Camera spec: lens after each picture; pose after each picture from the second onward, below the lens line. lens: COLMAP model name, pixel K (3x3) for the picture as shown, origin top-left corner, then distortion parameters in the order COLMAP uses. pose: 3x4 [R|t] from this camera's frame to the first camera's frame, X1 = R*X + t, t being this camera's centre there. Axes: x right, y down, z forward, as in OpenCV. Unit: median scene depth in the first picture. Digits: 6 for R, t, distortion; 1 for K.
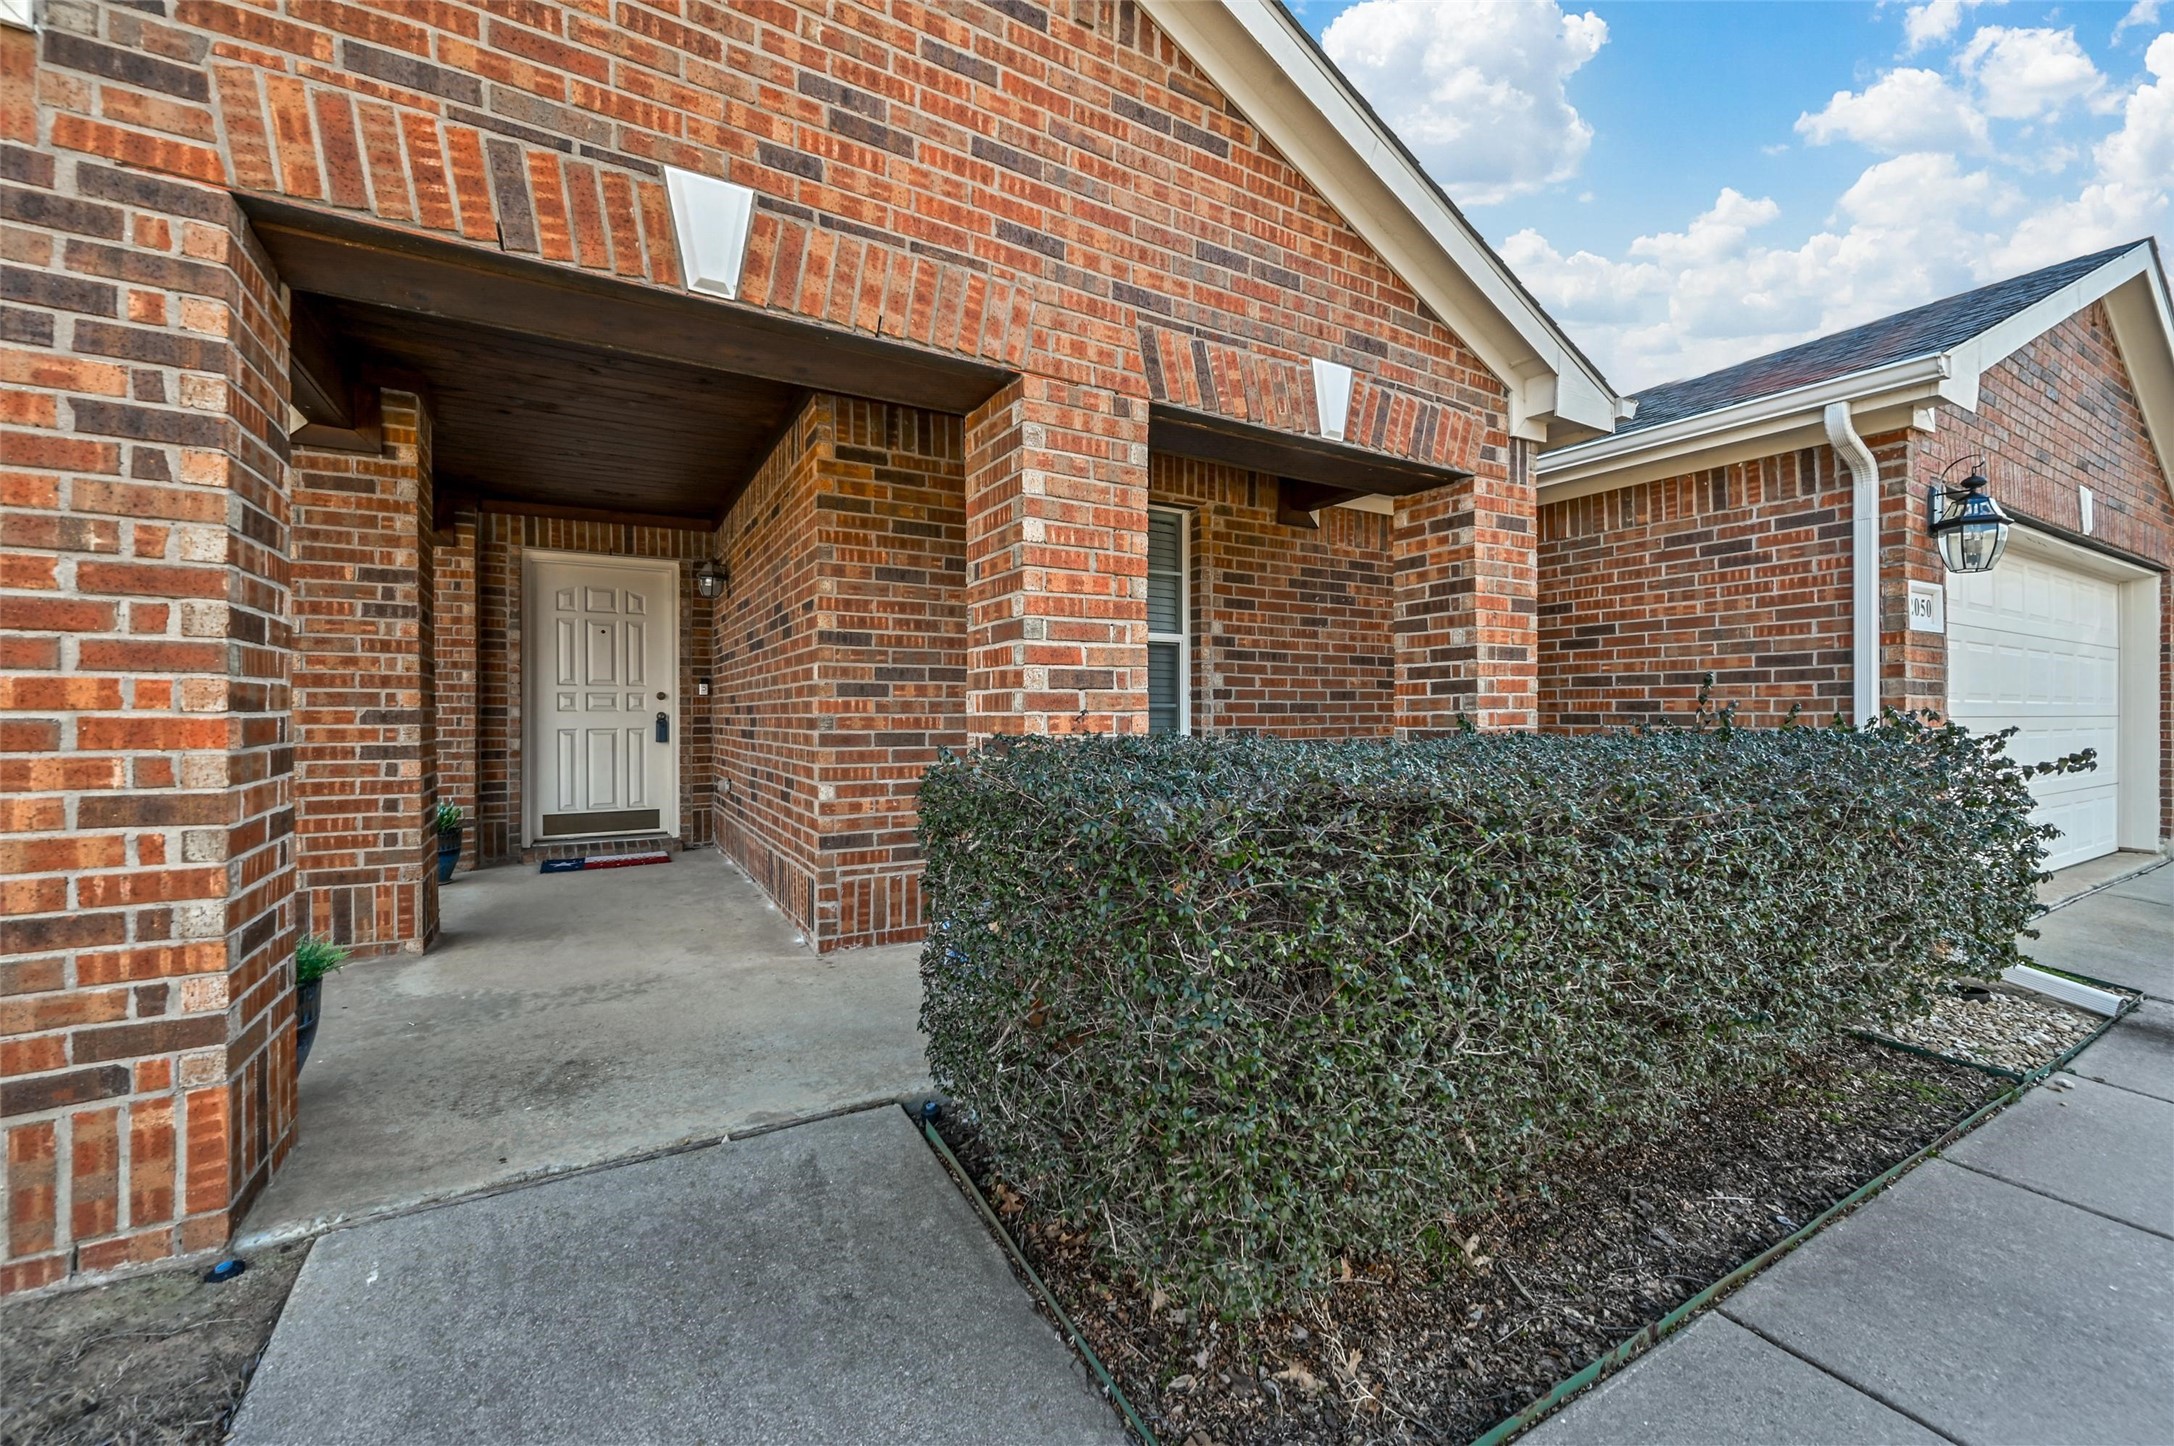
lens RADIAL K [[859.7, 0, 1089.1], [0, 859.7, 715.3], [0, 0, 1]] dist [-0.000908, 0.000499]
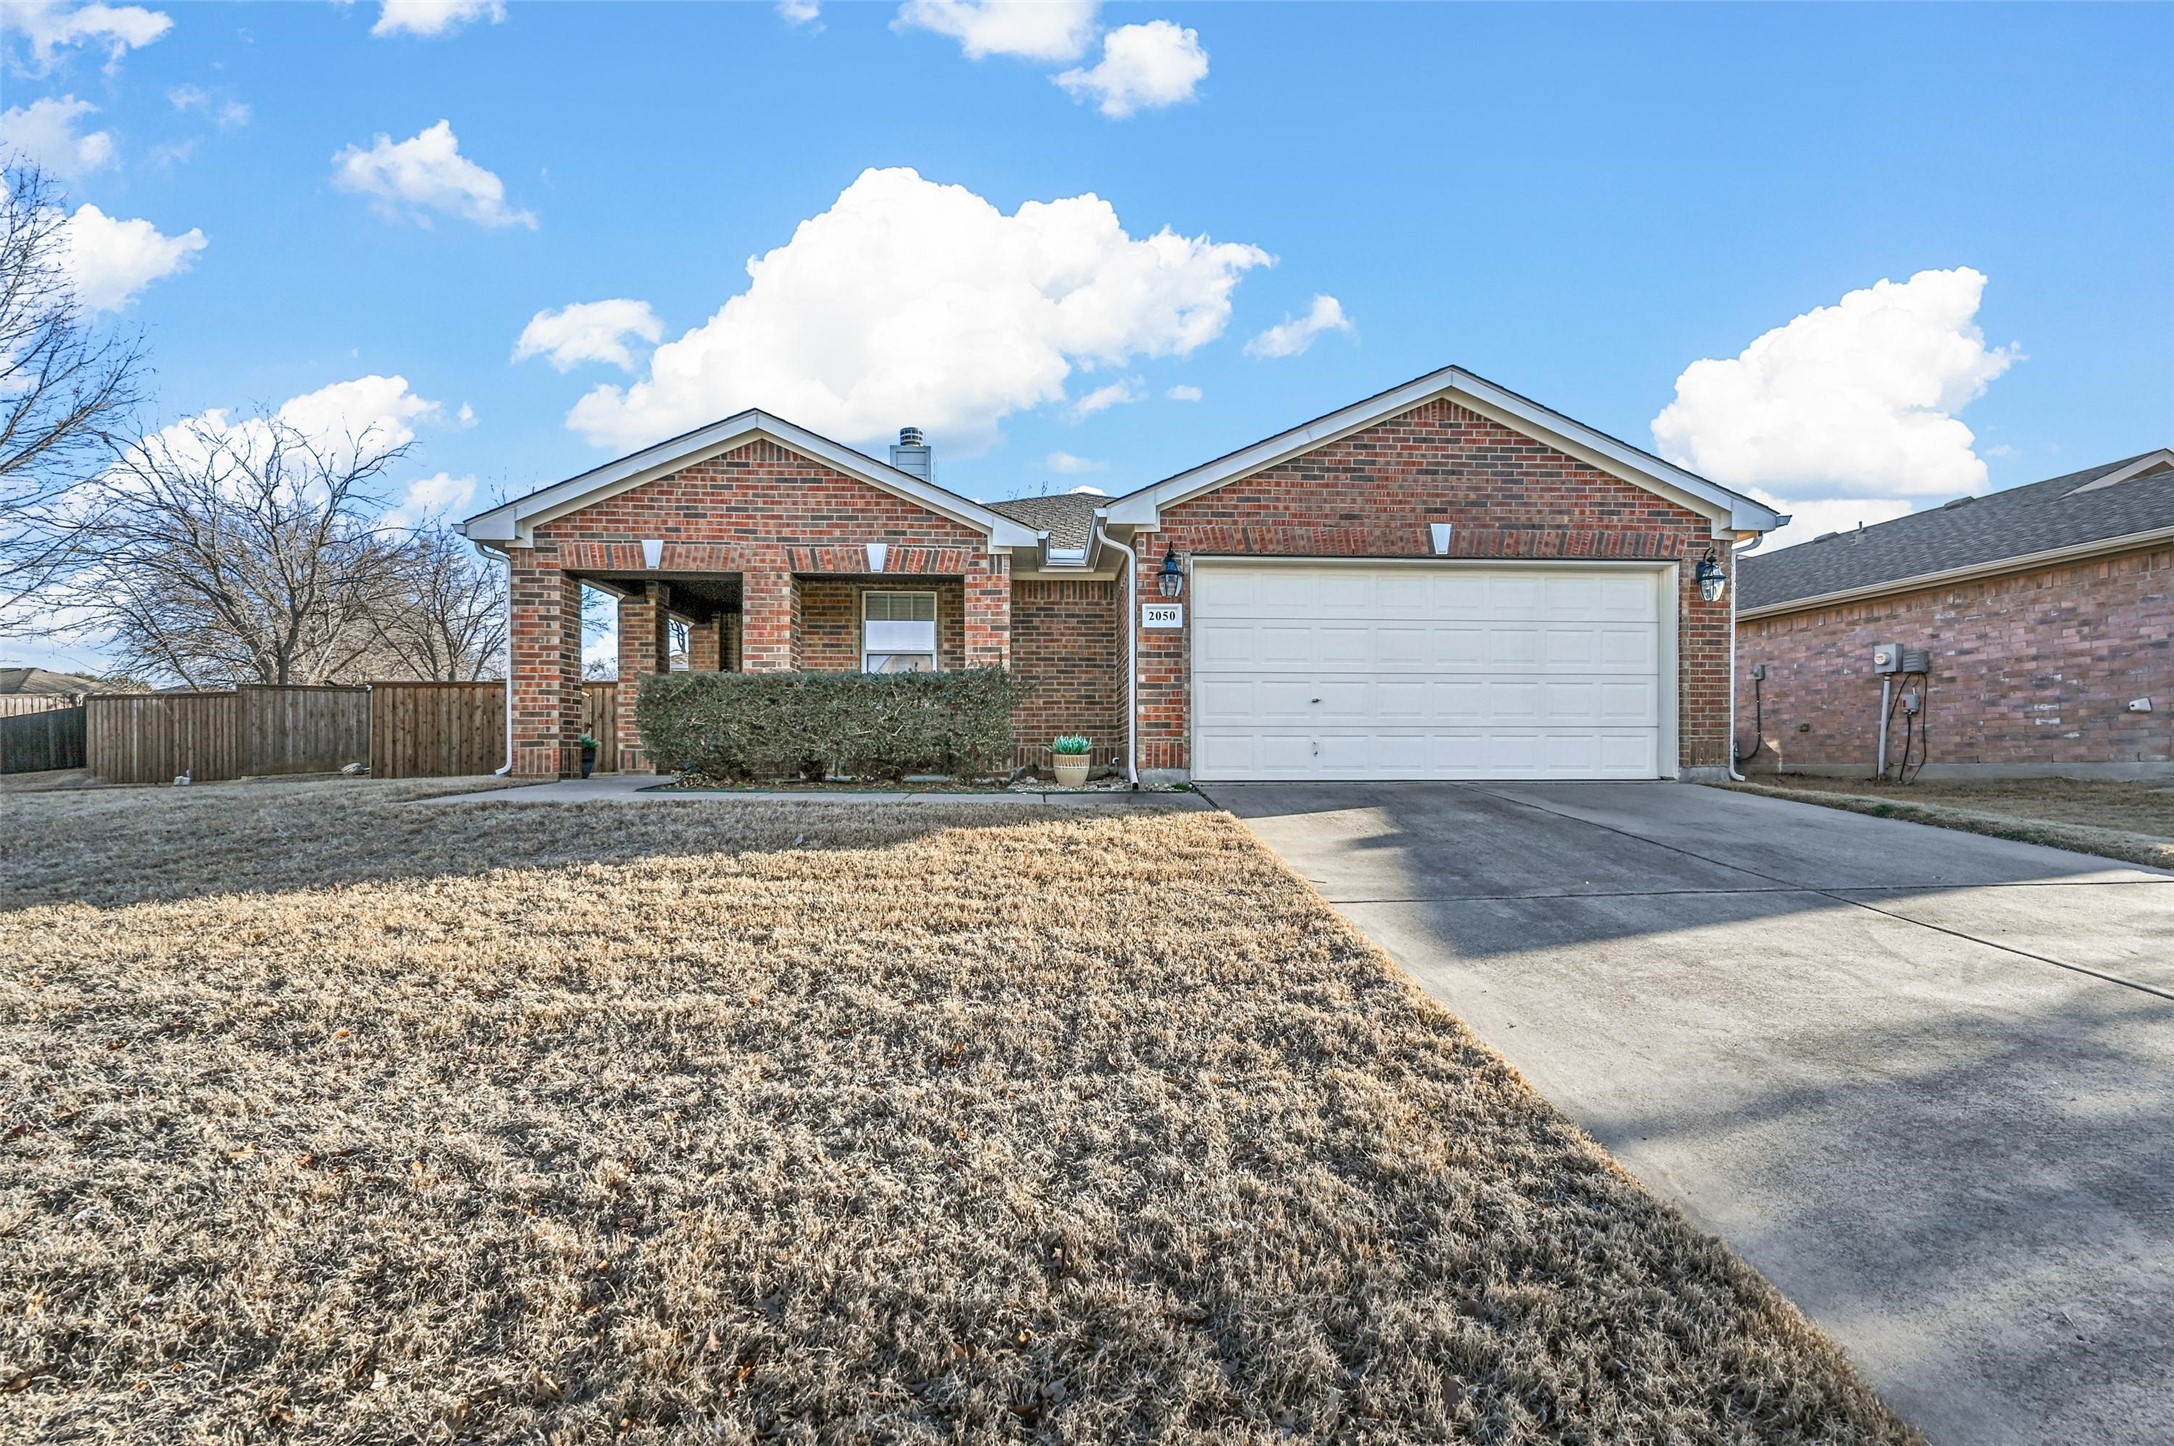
lens RADIAL K [[859.7, 0, 1072.9], [0, 859.7, 743.6], [0, 0, 1]] dist [-0.000908, 0.000499]
pose [[0.894576, -0.007006, -0.446860, 2.581595], [0.001251, 0.999912, -0.013173, 0.313960], [0.446913, 0.011225, 0.894507, -1.412064]]
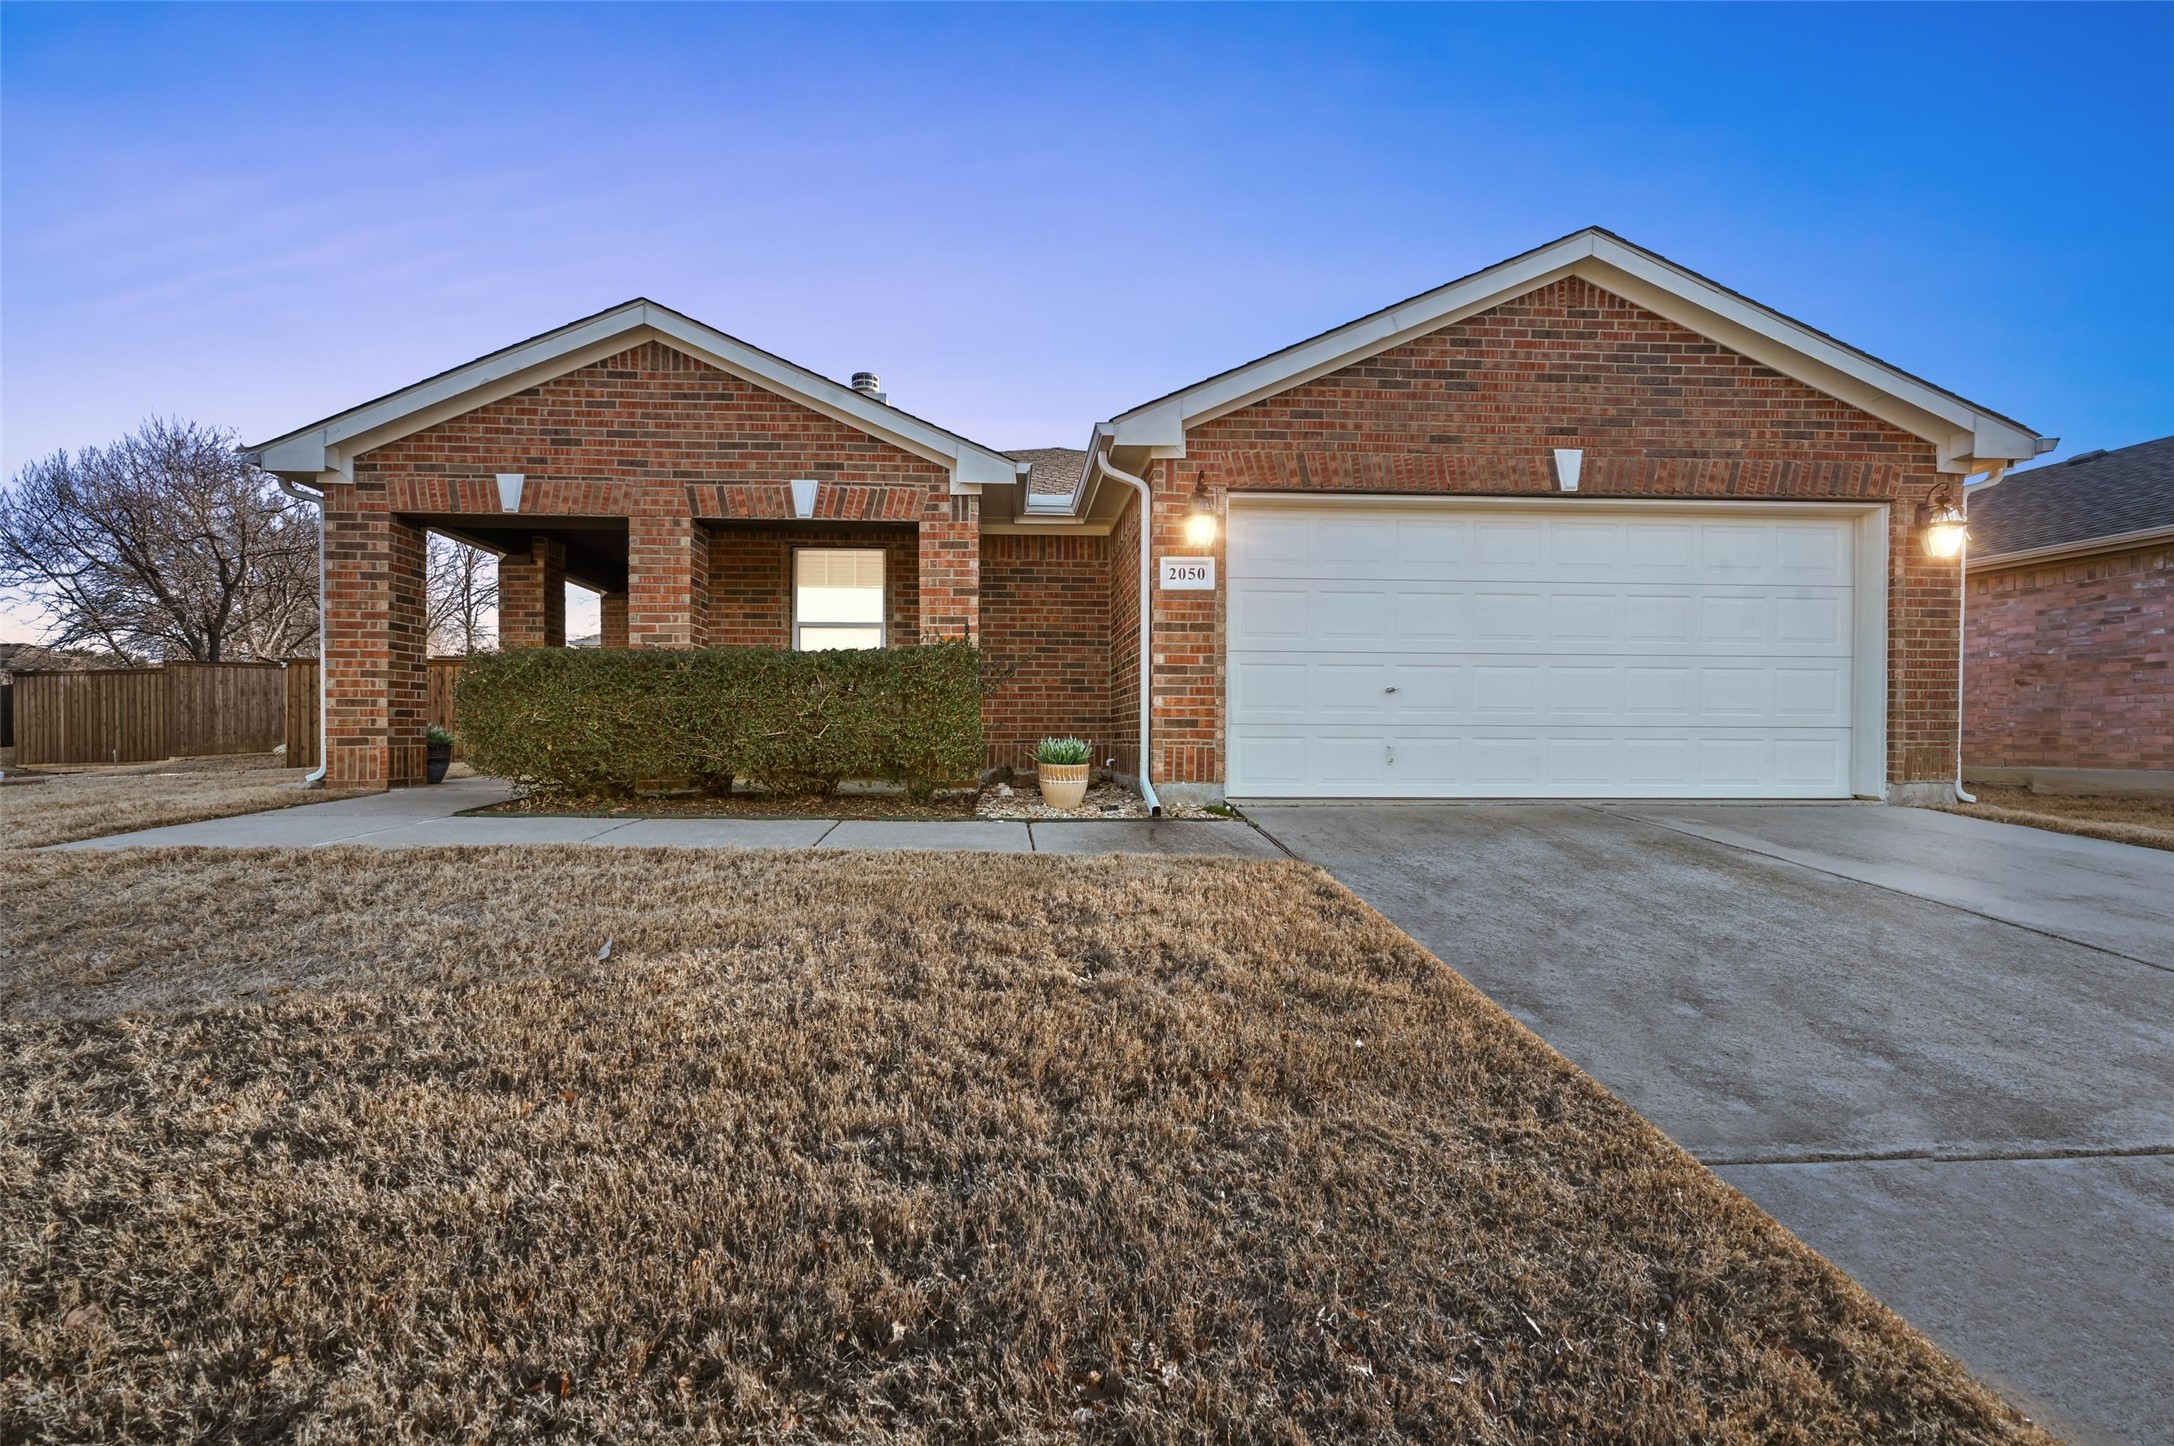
lens RADIAL K [[859.7, 0, 1017.8], [0, 859.7, 733.9], [0, 0, 1]] dist [-0.000908, 0.000499]
pose [[0.885742, 0.003917, -0.464161, 2.143995], [-0.004888, 0.999988, -0.000890, 0.239340], [0.464151, 0.003057, 0.885751, -0.713907]]
